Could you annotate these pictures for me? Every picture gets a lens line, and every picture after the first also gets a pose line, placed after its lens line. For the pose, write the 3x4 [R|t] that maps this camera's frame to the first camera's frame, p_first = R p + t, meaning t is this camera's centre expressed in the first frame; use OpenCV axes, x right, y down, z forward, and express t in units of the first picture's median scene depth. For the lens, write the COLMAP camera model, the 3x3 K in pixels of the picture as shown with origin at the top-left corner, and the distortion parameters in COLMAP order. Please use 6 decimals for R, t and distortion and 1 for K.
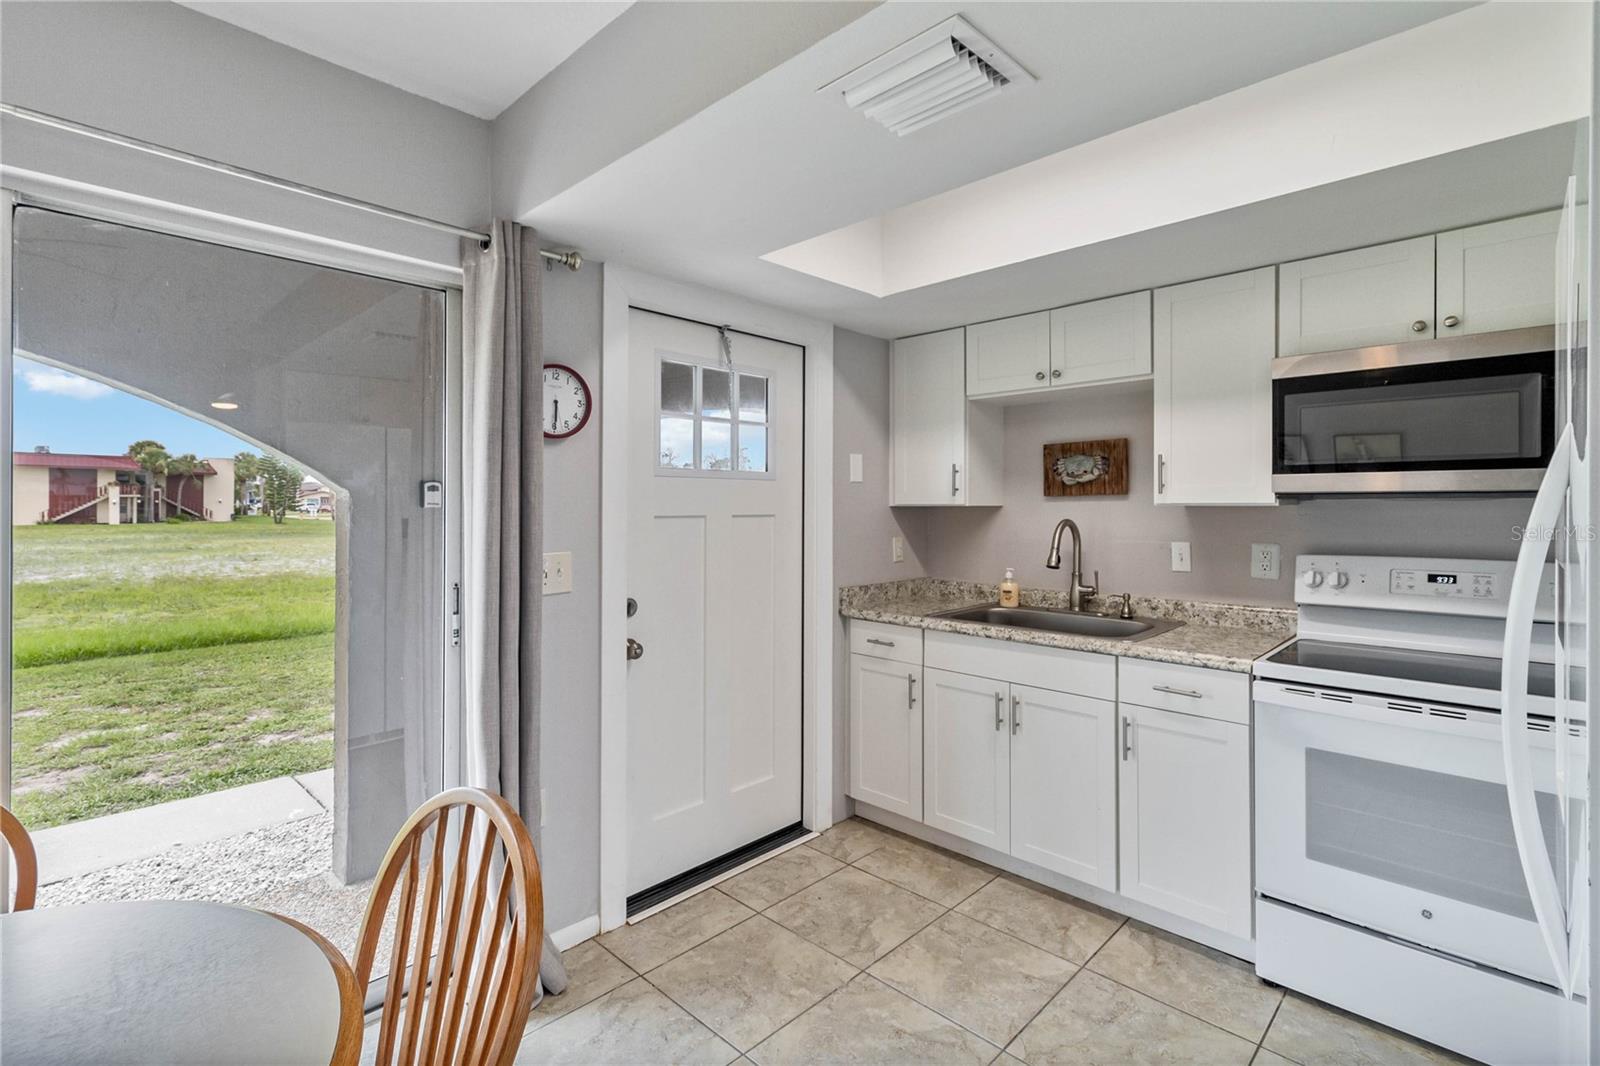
lens RADIAL K [[738.9, 0, 815.7], [0, 738.9, 503.3], [0, 0, 1]] dist [0.004554, -0.001097]
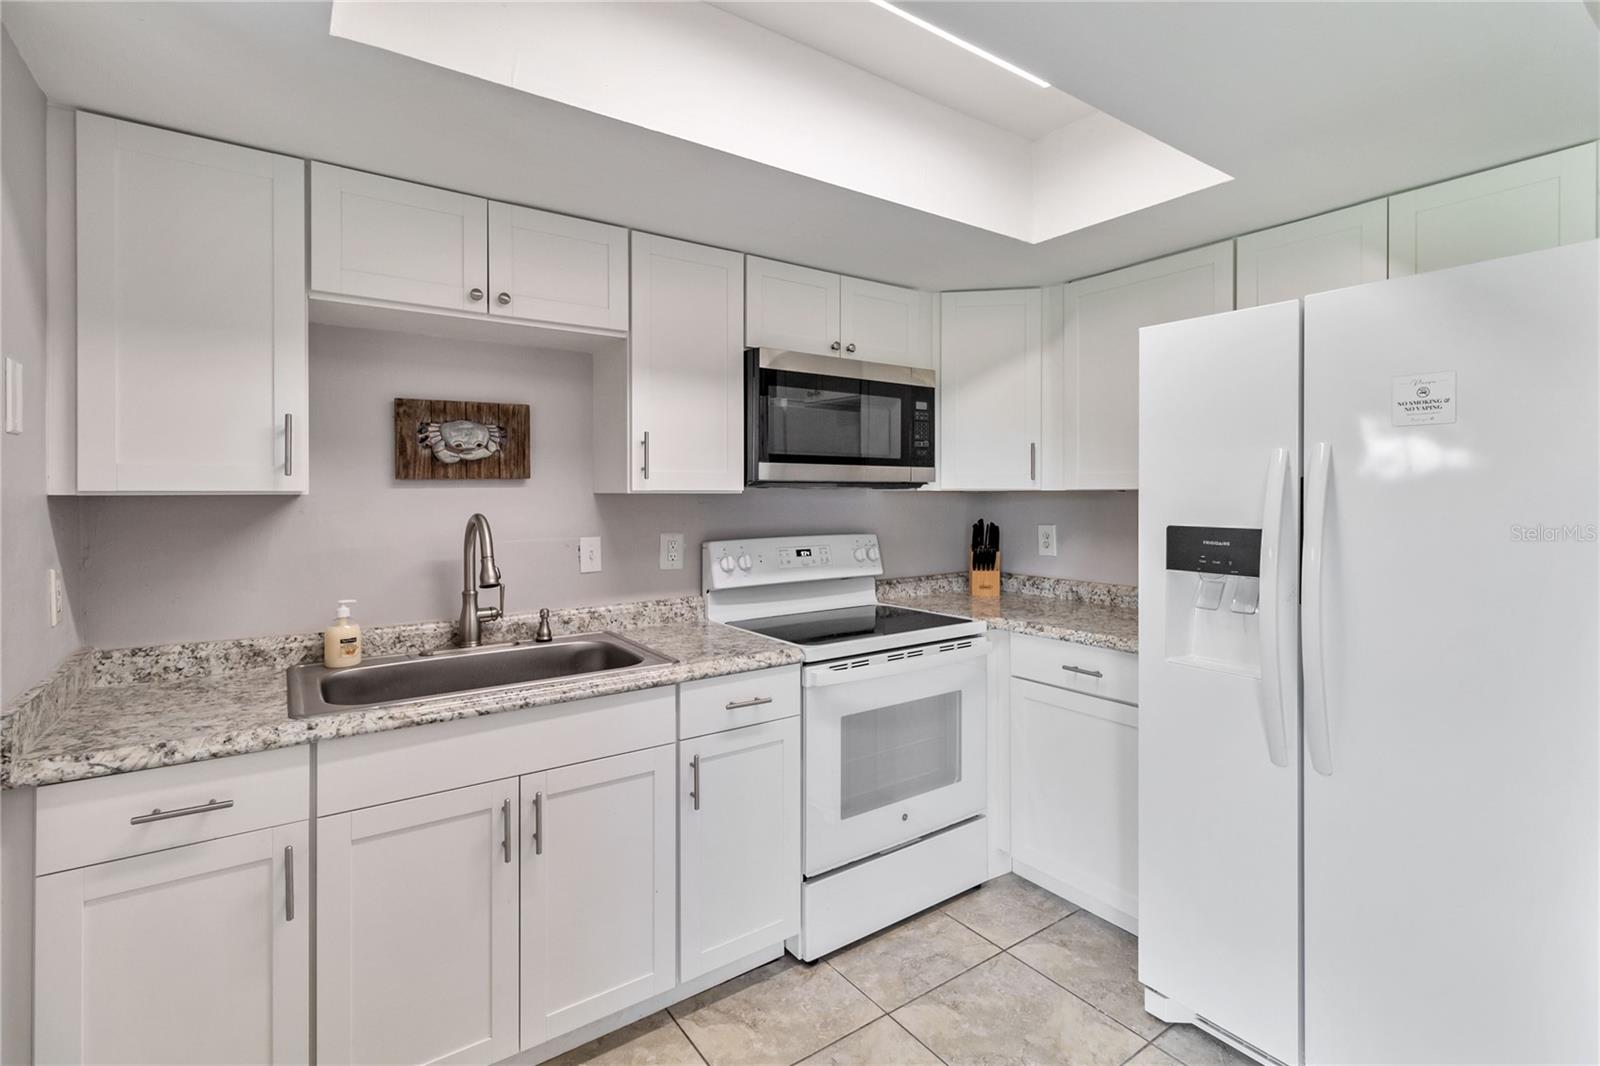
lens RADIAL K [[747.5, 0, 820.9], [0, 747.5, 494.8], [0, 0, 1]] dist [0.003405, -0.000888]
pose [[0.180718, 0.000402, 0.983535, -0.293377], [0.000473, 1.000000, -0.000496, 0.004867], [-0.983535, 0.000555, 0.180718, 0.593528]]
